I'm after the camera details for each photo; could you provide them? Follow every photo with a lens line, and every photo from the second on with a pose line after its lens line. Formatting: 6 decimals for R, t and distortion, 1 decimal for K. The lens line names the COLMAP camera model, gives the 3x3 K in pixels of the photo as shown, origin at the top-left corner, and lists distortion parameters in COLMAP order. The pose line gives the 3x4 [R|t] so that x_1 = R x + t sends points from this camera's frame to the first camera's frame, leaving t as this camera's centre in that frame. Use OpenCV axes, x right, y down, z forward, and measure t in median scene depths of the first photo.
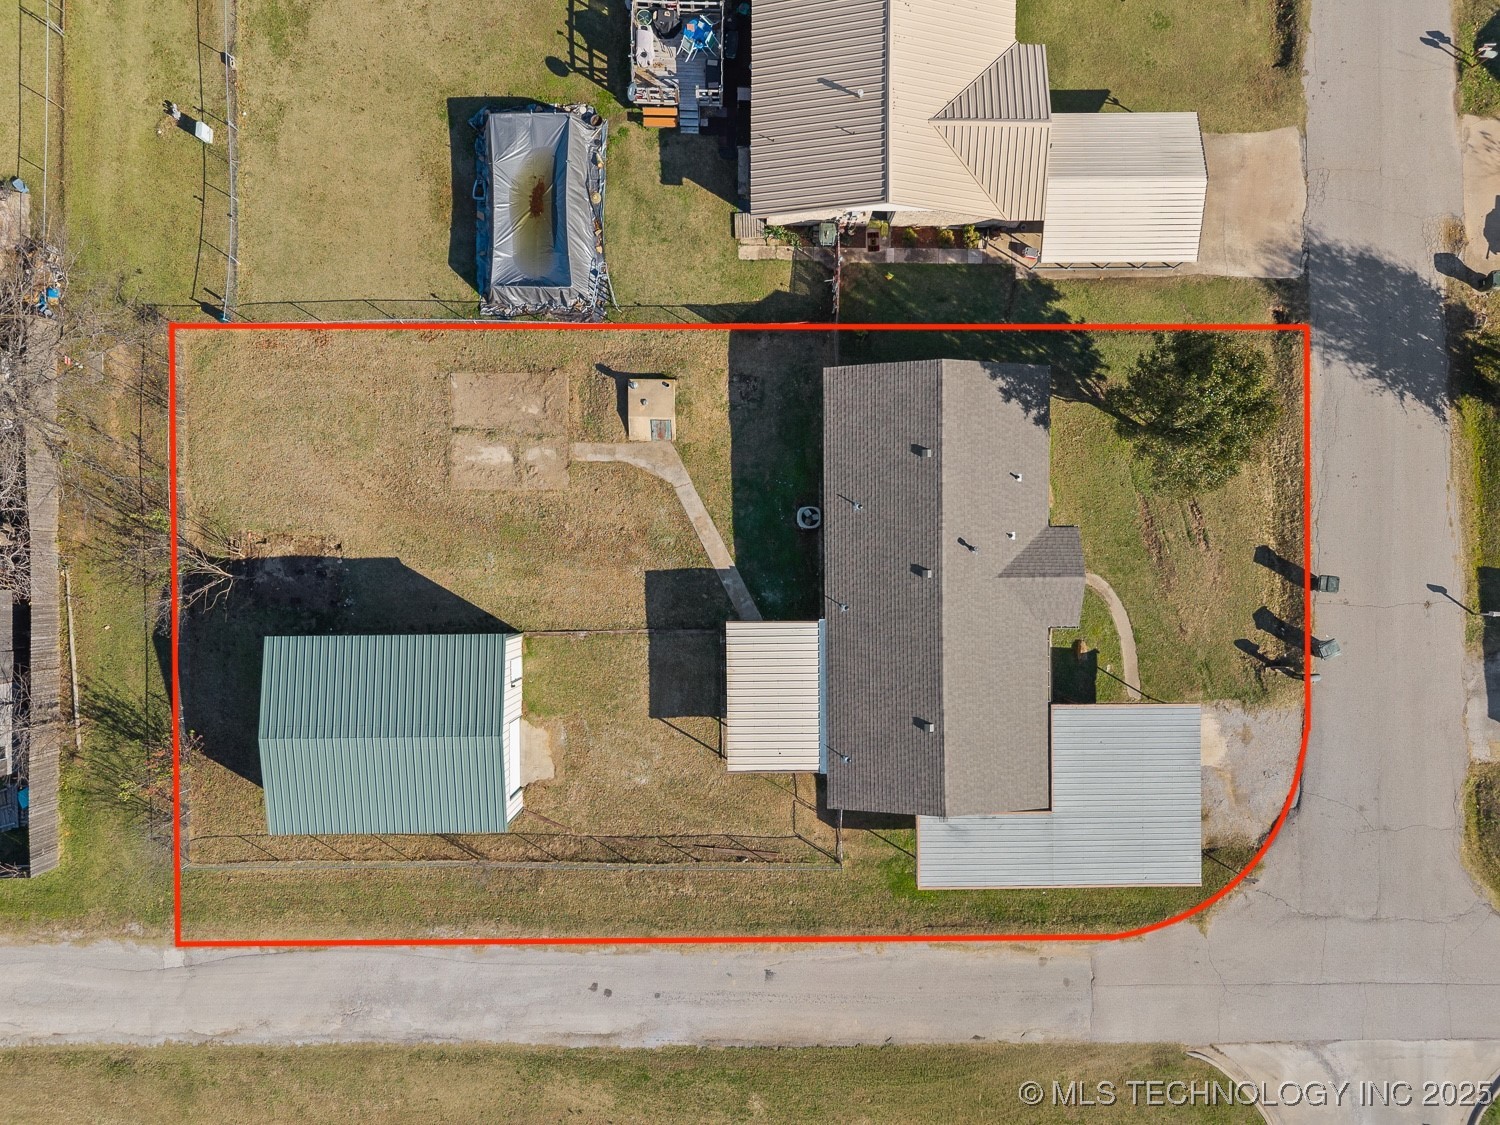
lens RADIAL K [[1017.7, 0, 751.9], [0, 1017.7, 586.3], [0, 0, 1]] dist [0.042383, -0.051726]
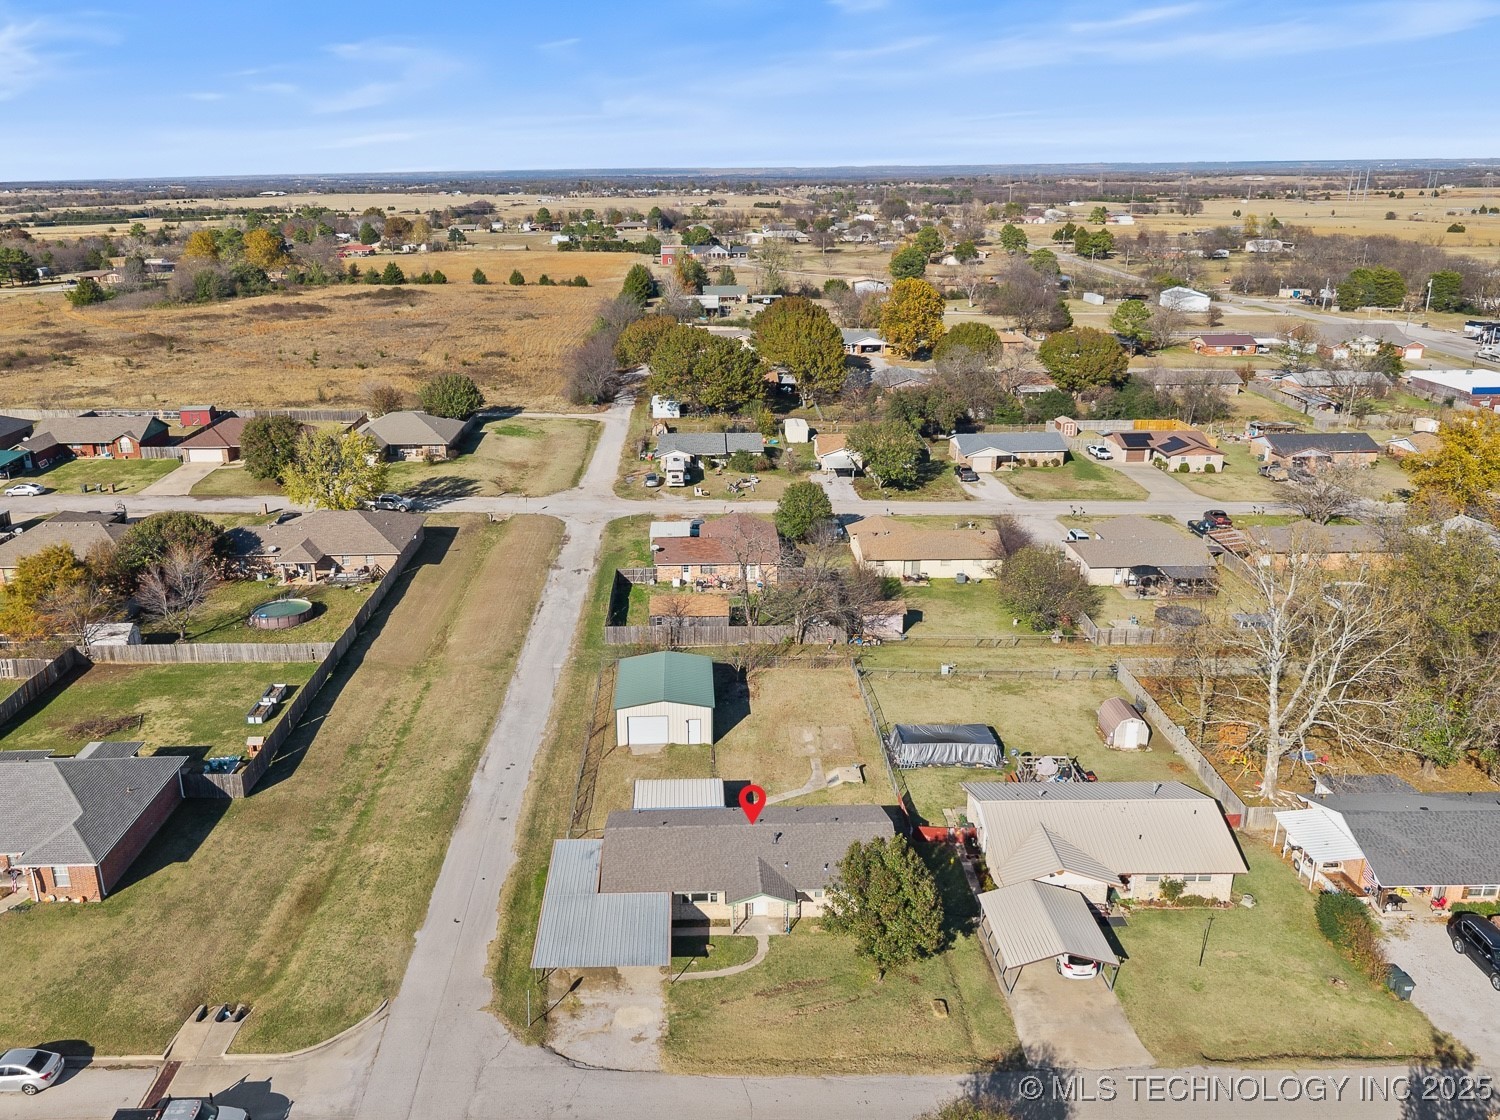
lens RADIAL K [[1116.8, 0, 708.1], [0, 1116.8, 555.9], [0, 0, 1]] dist [0.063890, -0.083777]
pose [[0.014955, 0.307471, -0.951440, 1.574165], [-0.999844, -0.004325, -0.017114, 0.089823], [-0.009377, 0.951548, 0.307358, 0.055435]]
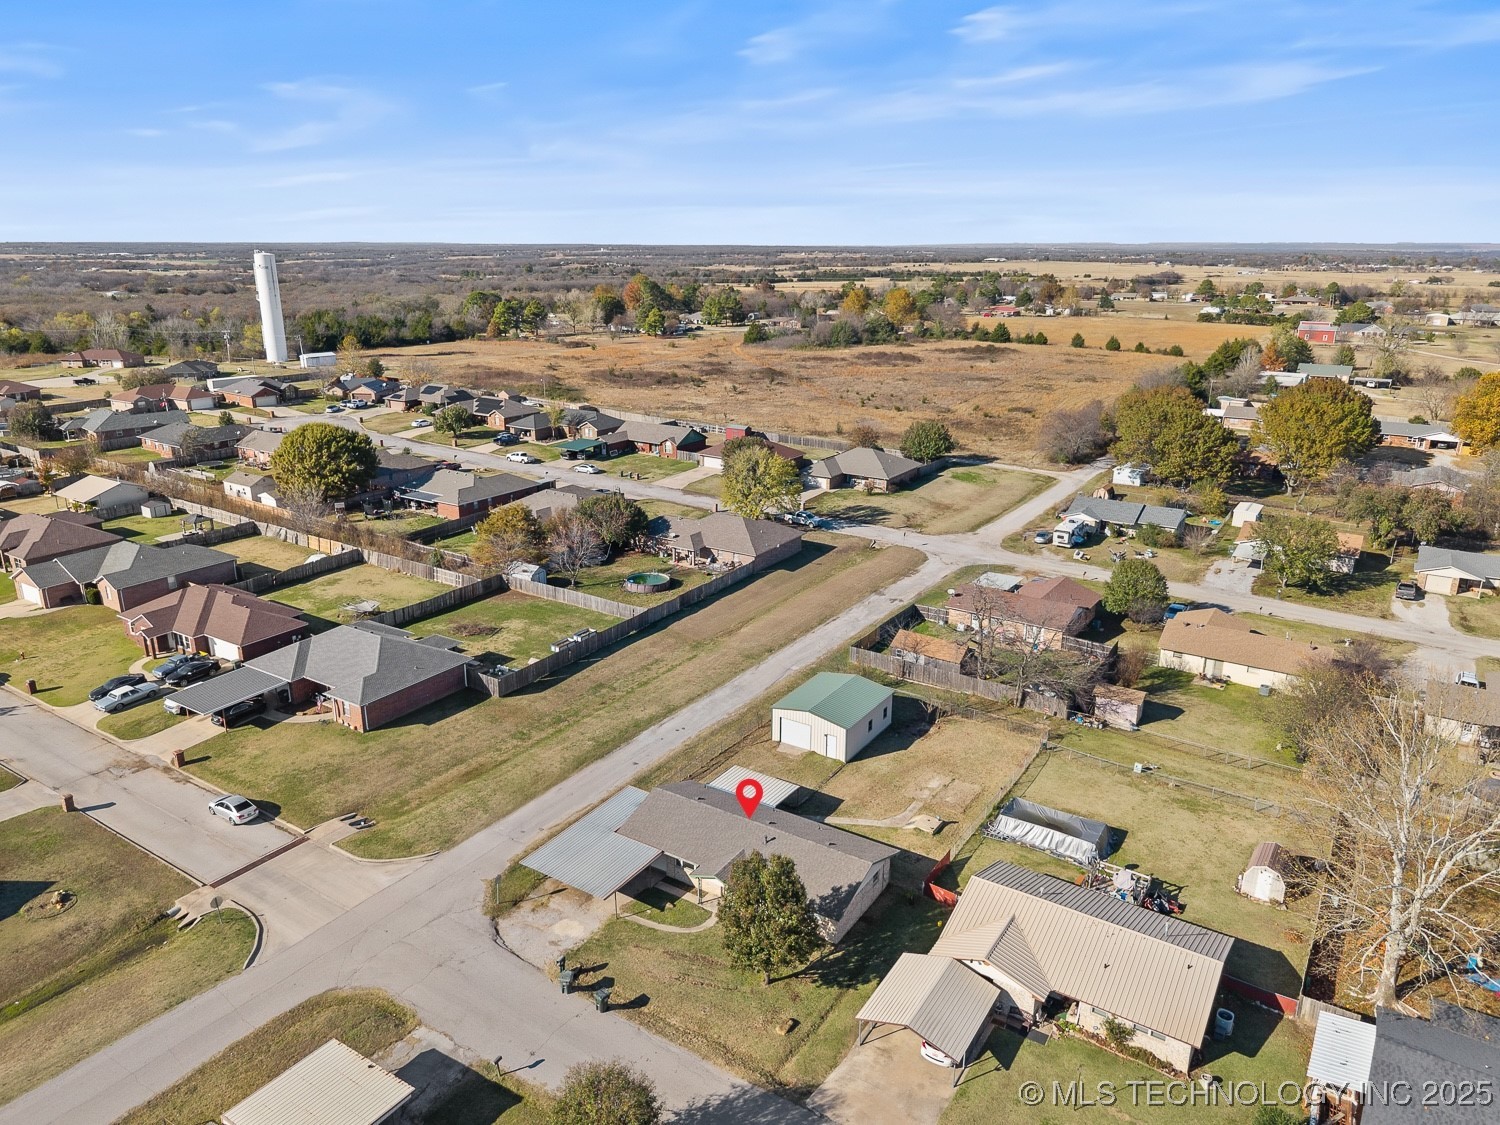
lens RADIAL K [[1017.7, 0, 751.9], [0, 1017.7, 586.3], [0, 0, 1]] dist [0.042383, -0.051726]
pose [[-0.542643, 0.248385, -0.802399, 1.391973], [-0.839385, -0.195805, 0.507043, -0.744263], [-0.031172, 0.948665, 0.314743, 0.038562]]
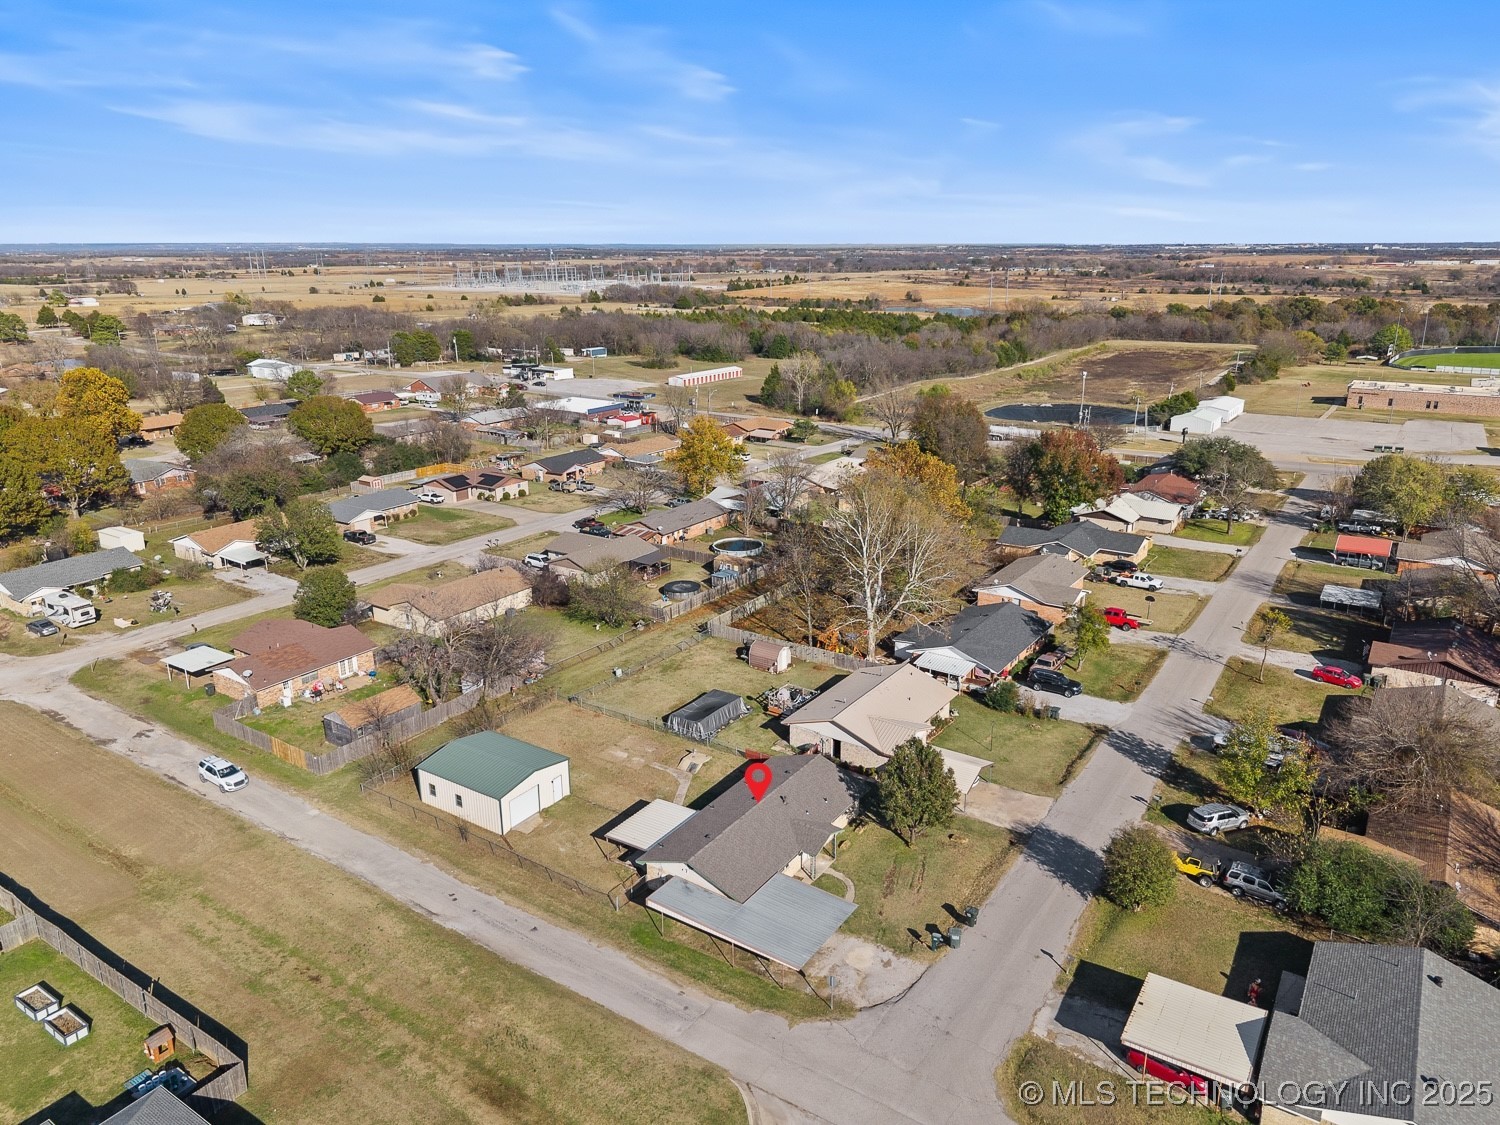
lens RADIAL K [[1017.7, 0, 751.9], [0, 1017.7, 586.3], [0, 0, 1]] dist [0.042383, -0.051726]
pose [[0.830223, 0.157313, -0.534772, 1.023716], [-0.557375, 0.247861, -0.792400, 1.282123], [0.007894, 0.955938, 0.293462, 0.057150]]
